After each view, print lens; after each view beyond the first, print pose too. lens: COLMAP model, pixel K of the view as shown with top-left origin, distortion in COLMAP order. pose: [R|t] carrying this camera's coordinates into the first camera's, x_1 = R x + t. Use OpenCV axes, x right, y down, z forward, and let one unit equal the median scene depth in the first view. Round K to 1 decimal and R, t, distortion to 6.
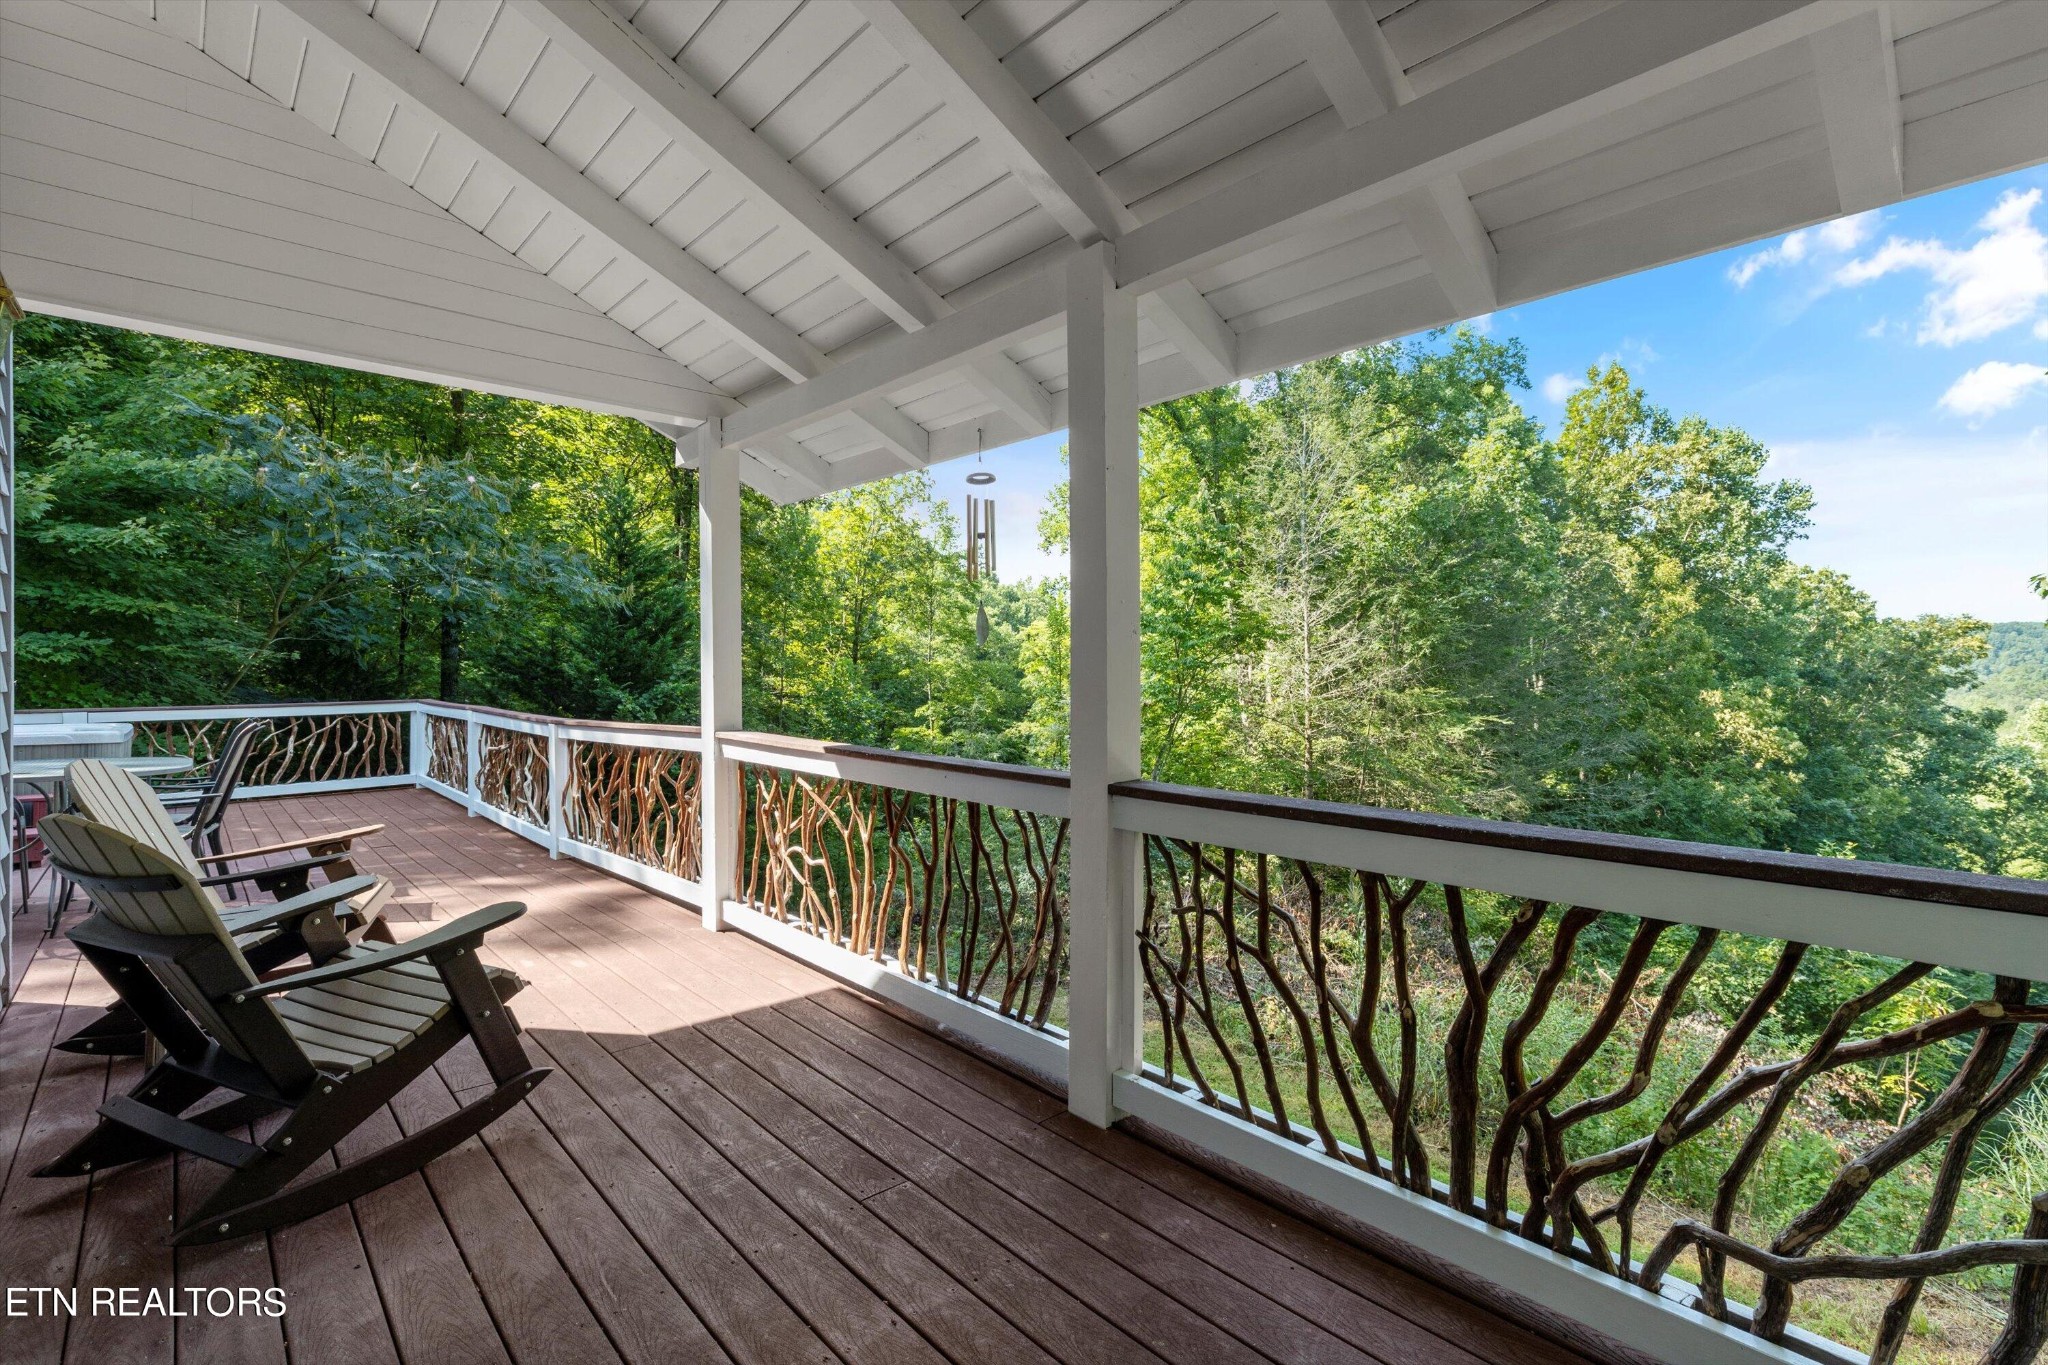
lens RADIAL K [[901.9, 0, 1022.2], [0, 901.9, 671.6], [0, 0, 1]] dist [-0.000291, 0.000040]
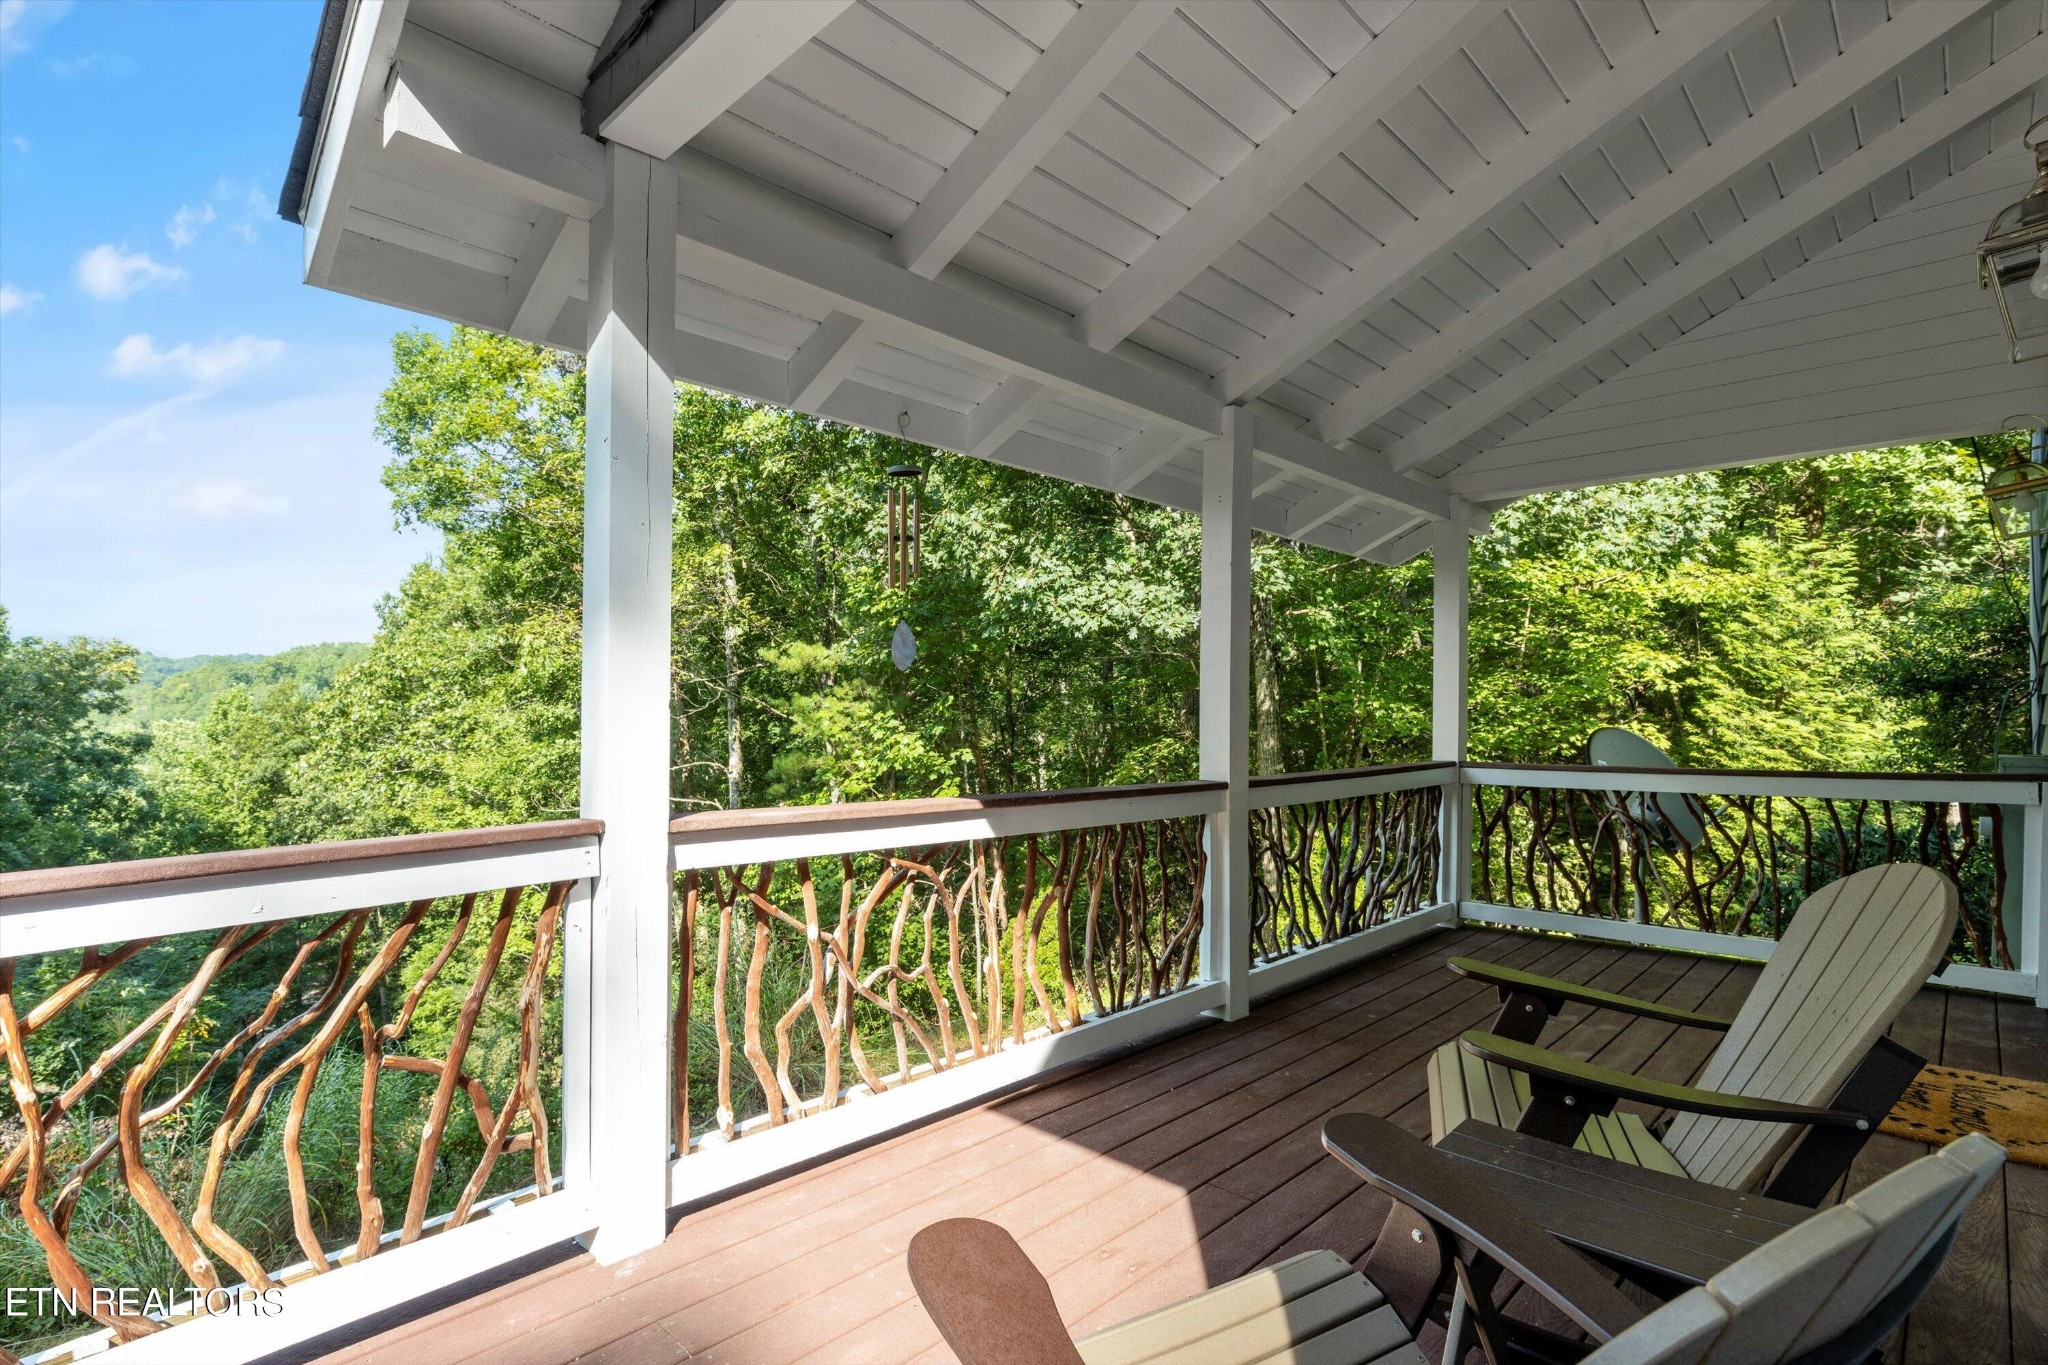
lens RADIAL K [[980.6, 0, 1008.1], [0, 980.6, 694.4], [0, 0, 1]] dist [-0.002425, -0.000084]
pose [[-0.032361, 0.009576, 0.999430, -0.060274], [-0.008288, 0.999917, -0.009849, 0.000186], [-0.999442, -0.008602, -0.032279, 0.058394]]
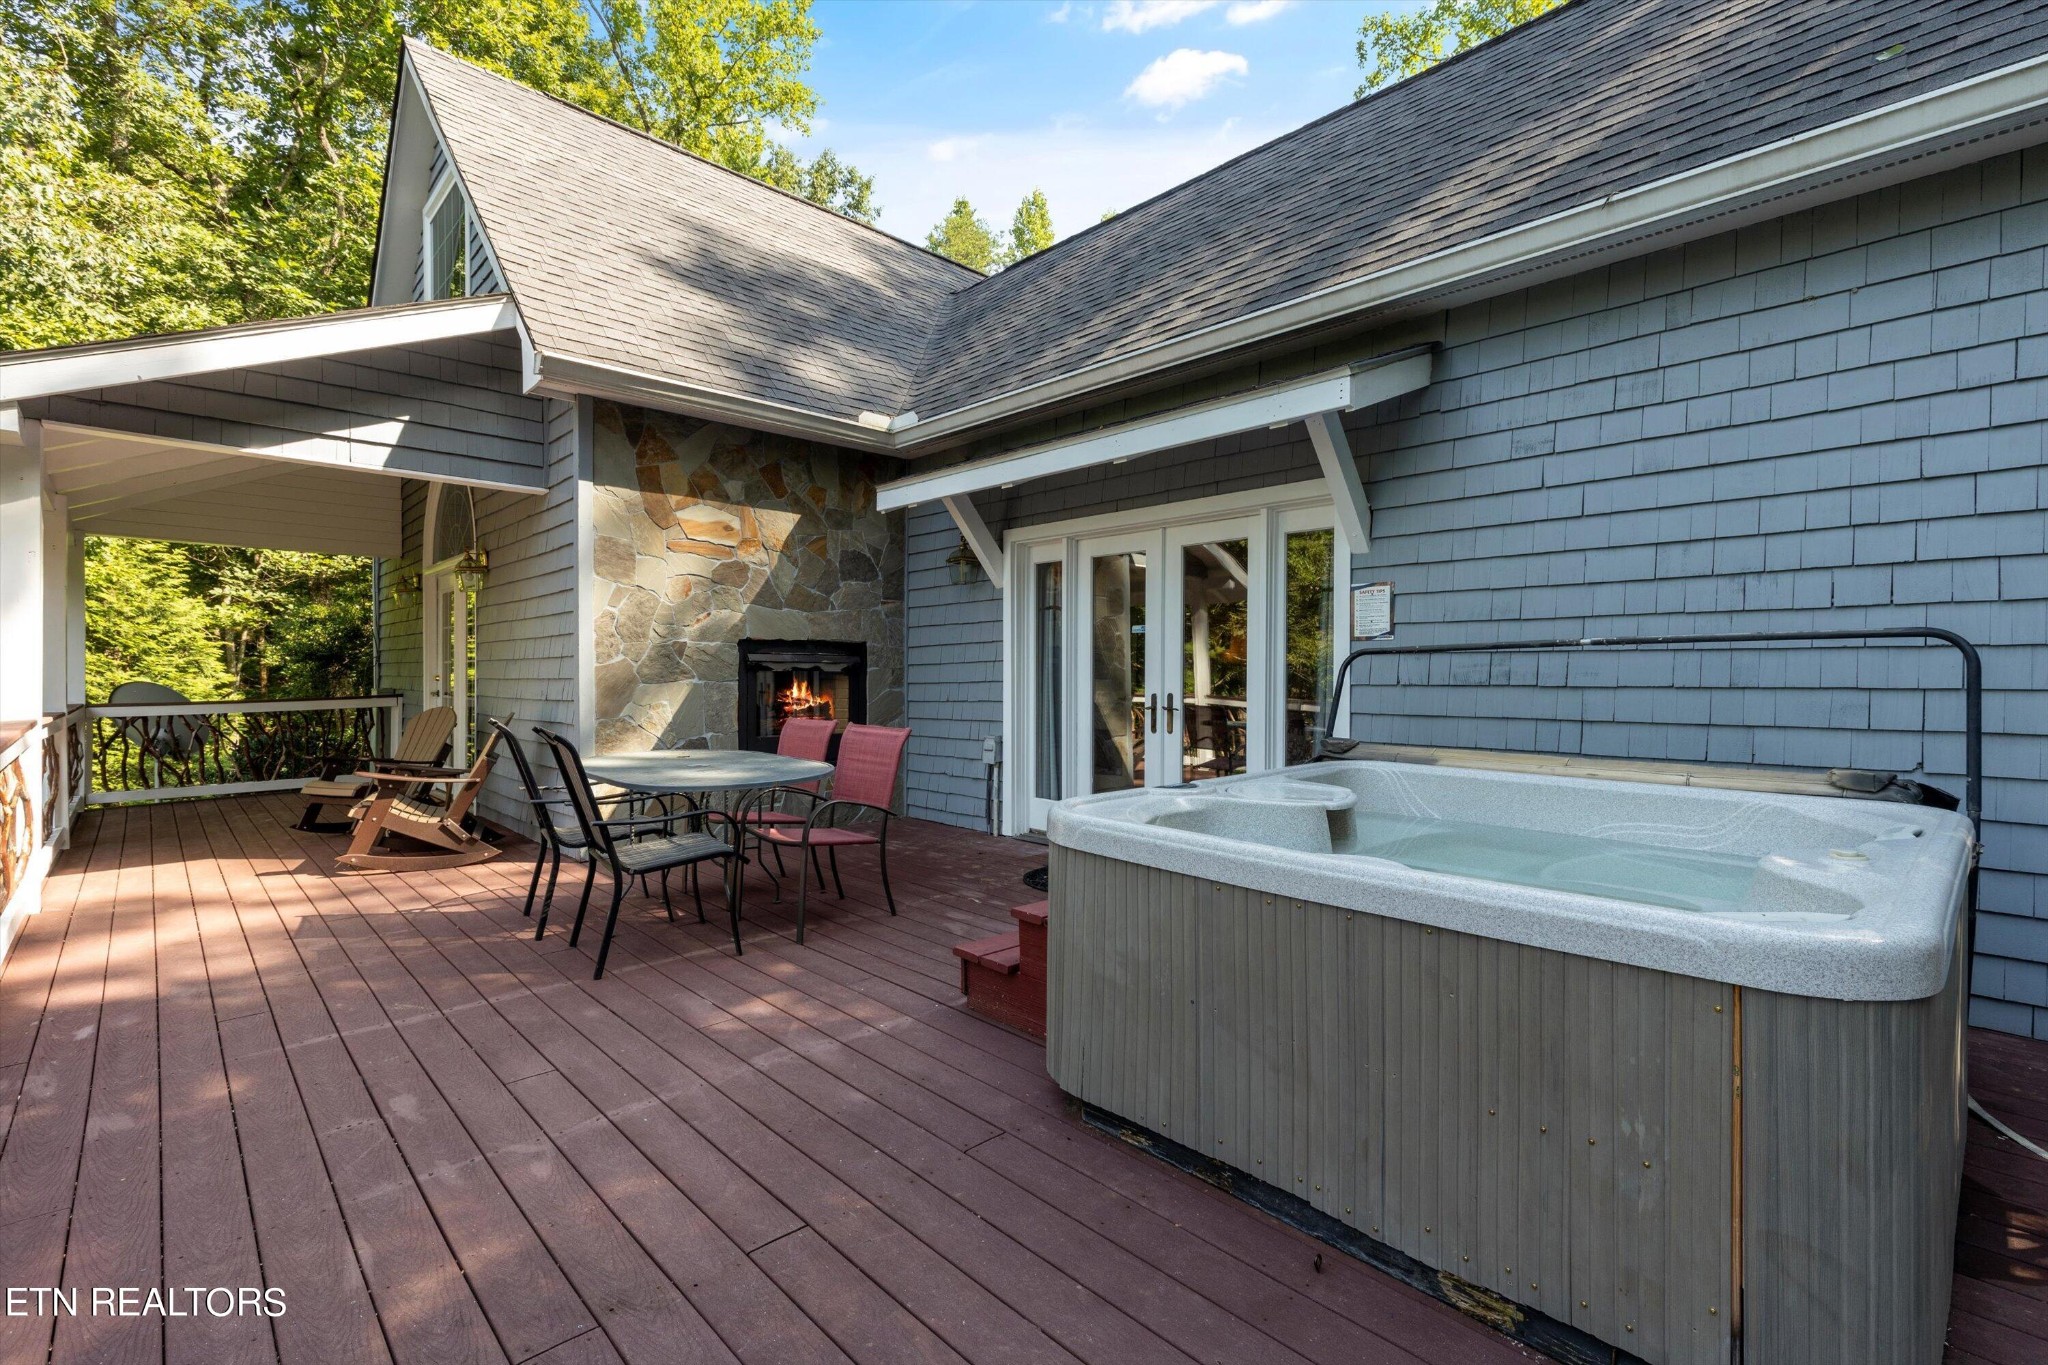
lens RADIAL K [[921.3, 0, 1021.9], [0, 921.3, 669.6], [0, 0, 1]] dist [0.005321, 0.000347]
pose [[-0.999981, -0.004110, -0.004524, -0.103195], [-0.004080, 0.999969, -0.006718, 0.000640], [0.004551, -0.006699, -0.999967, 0.144181]]
